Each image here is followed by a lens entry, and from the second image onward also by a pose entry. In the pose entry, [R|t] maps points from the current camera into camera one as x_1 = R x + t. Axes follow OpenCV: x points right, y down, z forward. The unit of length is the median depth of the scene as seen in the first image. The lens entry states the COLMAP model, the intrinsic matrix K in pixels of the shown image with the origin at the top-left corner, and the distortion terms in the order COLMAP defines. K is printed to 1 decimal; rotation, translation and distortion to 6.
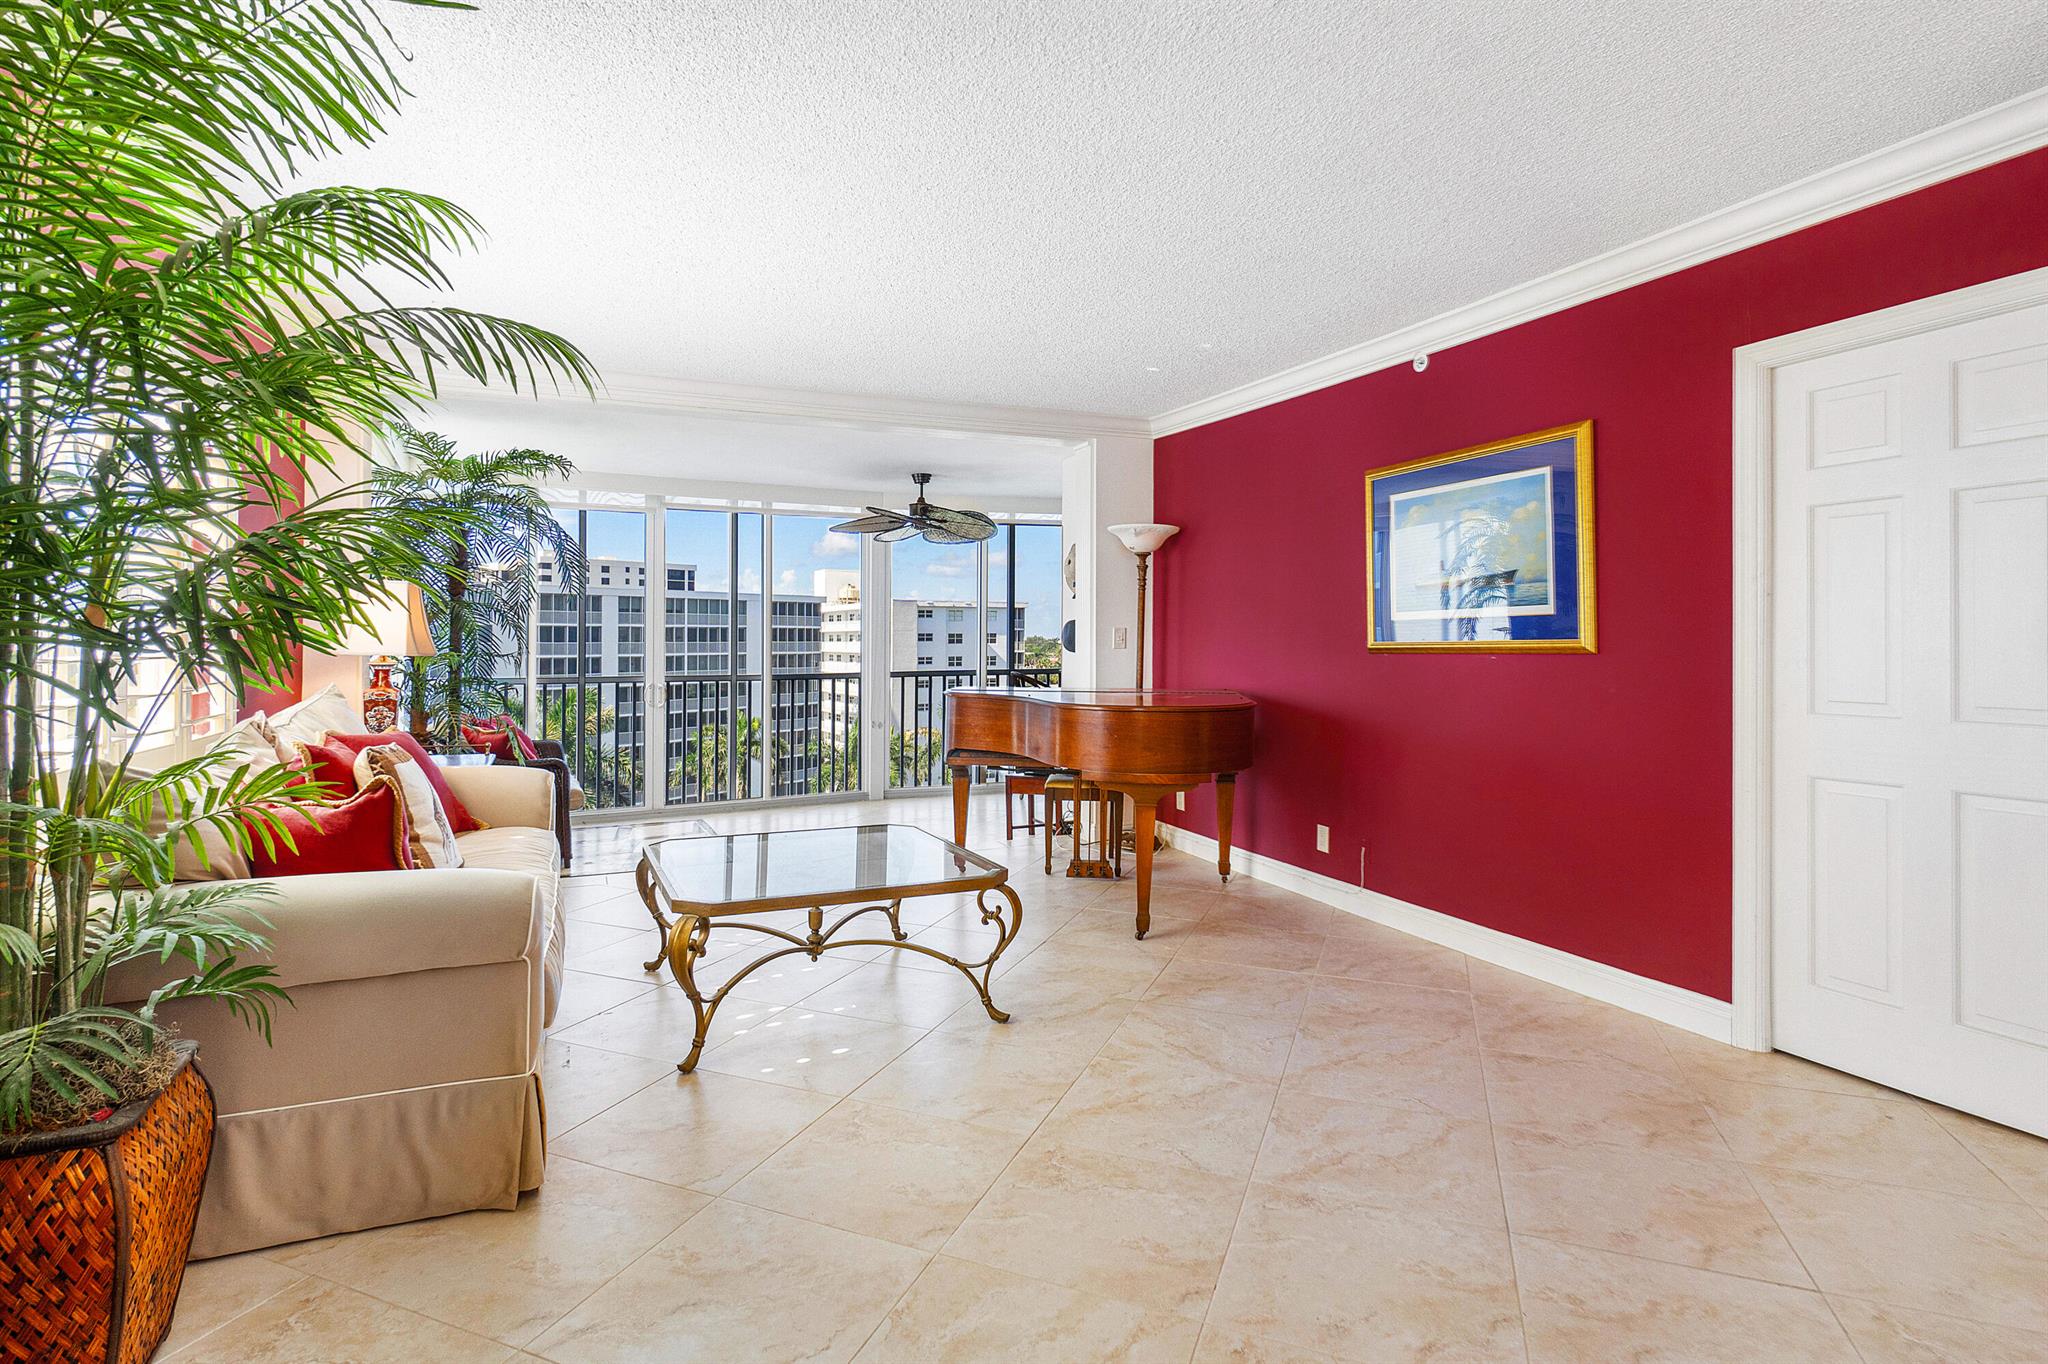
lens RADIAL K [[999.1, 0, 995.2], [0, 999.1, 659.6], [0, 0, 1]] dist [-0.004086, -0.000177]
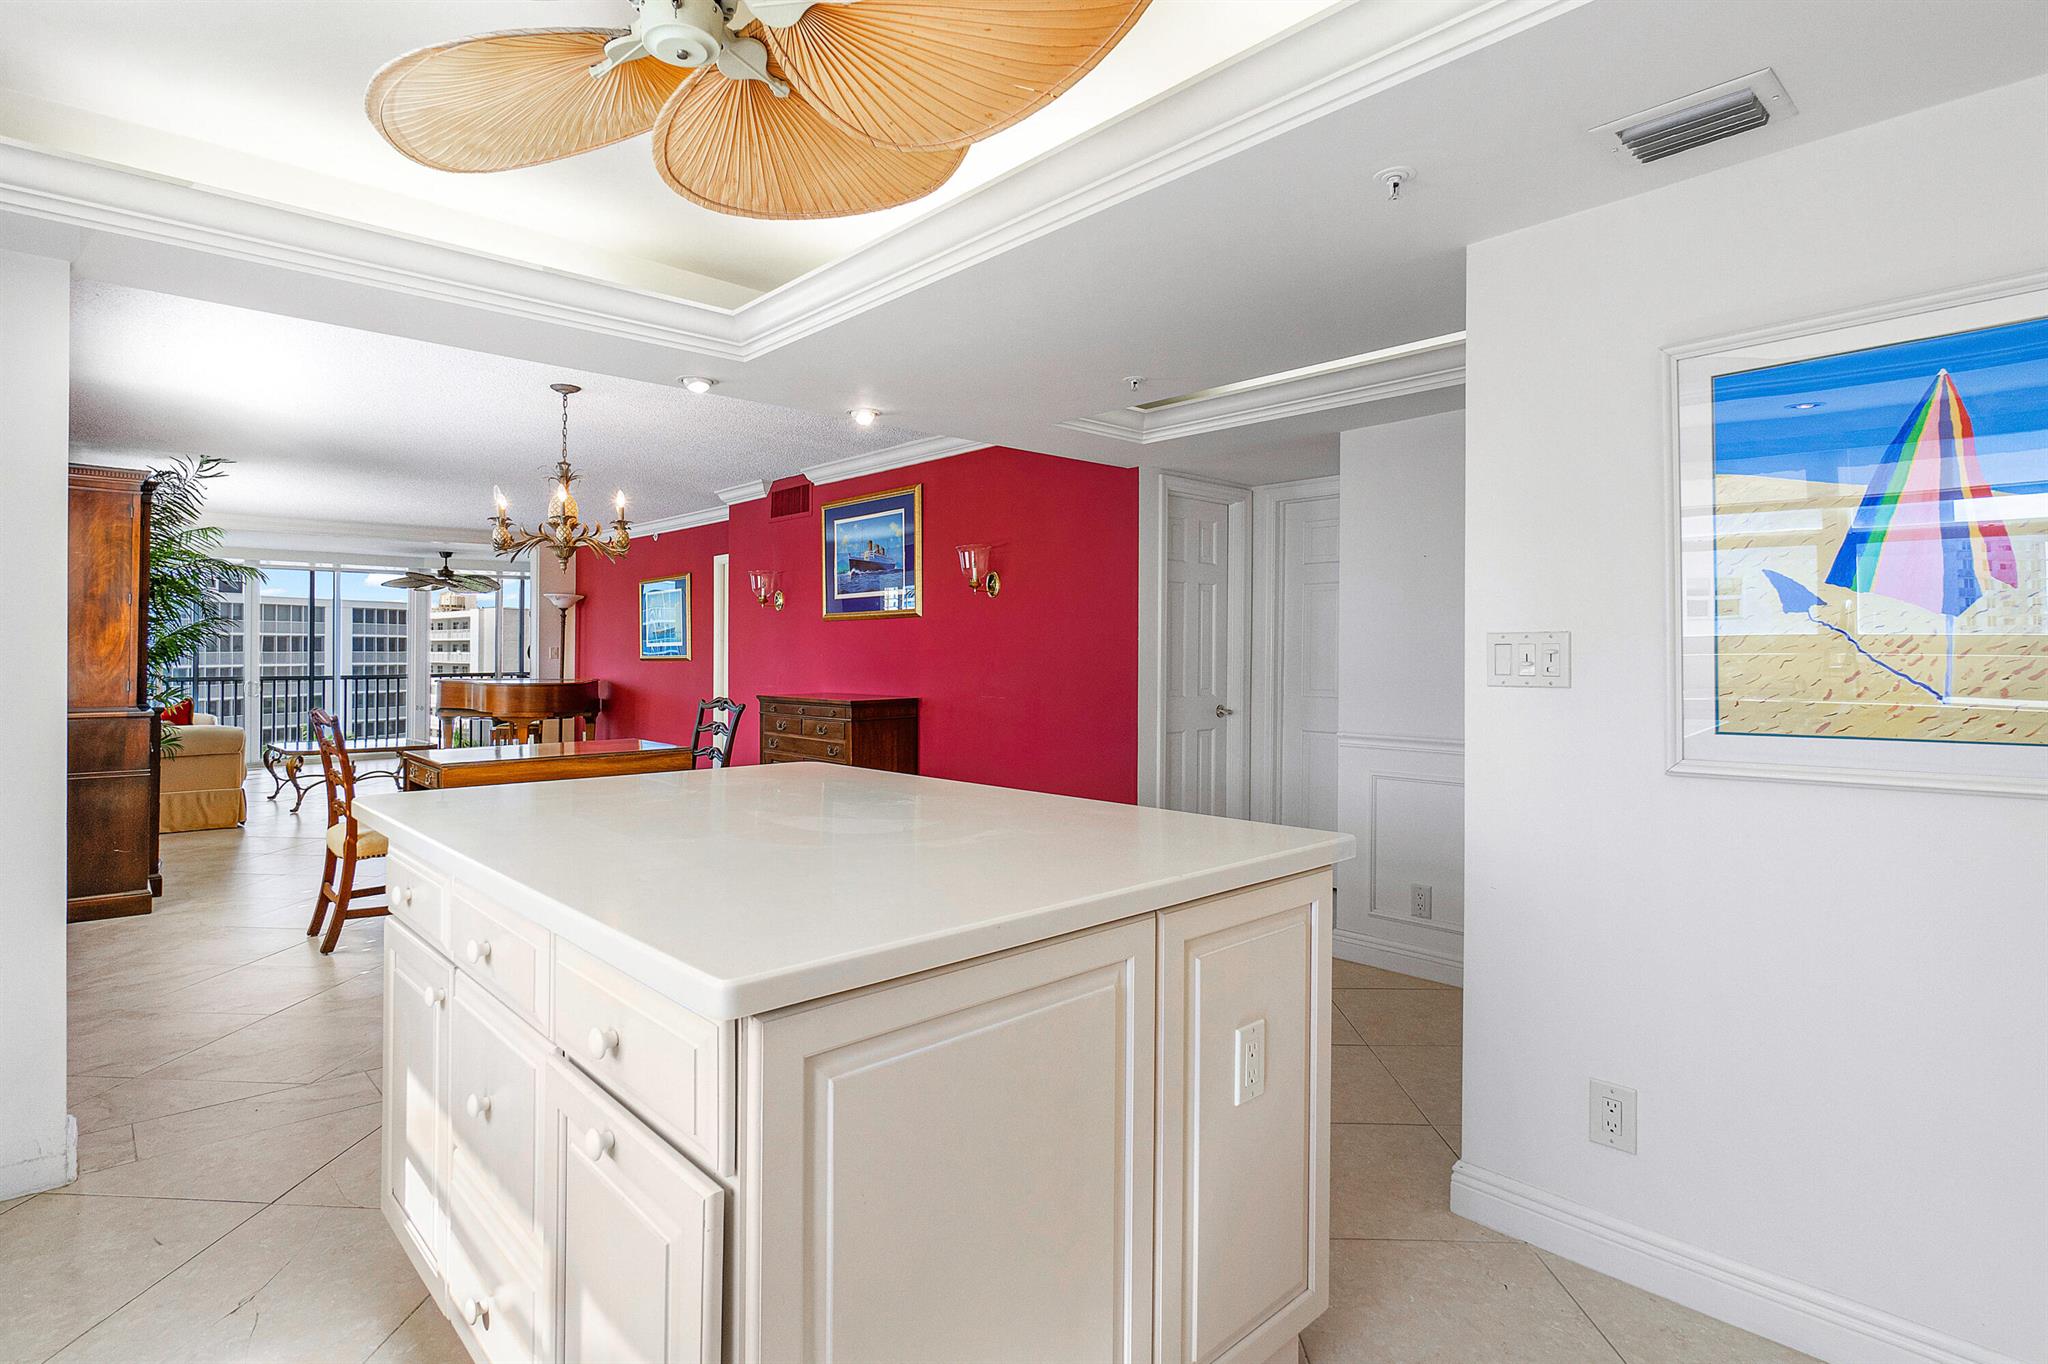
lens RADIAL K [[999.1, 0, 995.2], [0, 999.1, 659.6], [0, 0, 1]] dist [-0.004086, -0.000177]
pose [[0.940166, -0.001802, 0.340711, 0.310778], [0.005213, 0.999945, -0.009098, 0.015260], [-0.340676, 0.010330, 0.940124, -1.218742]]
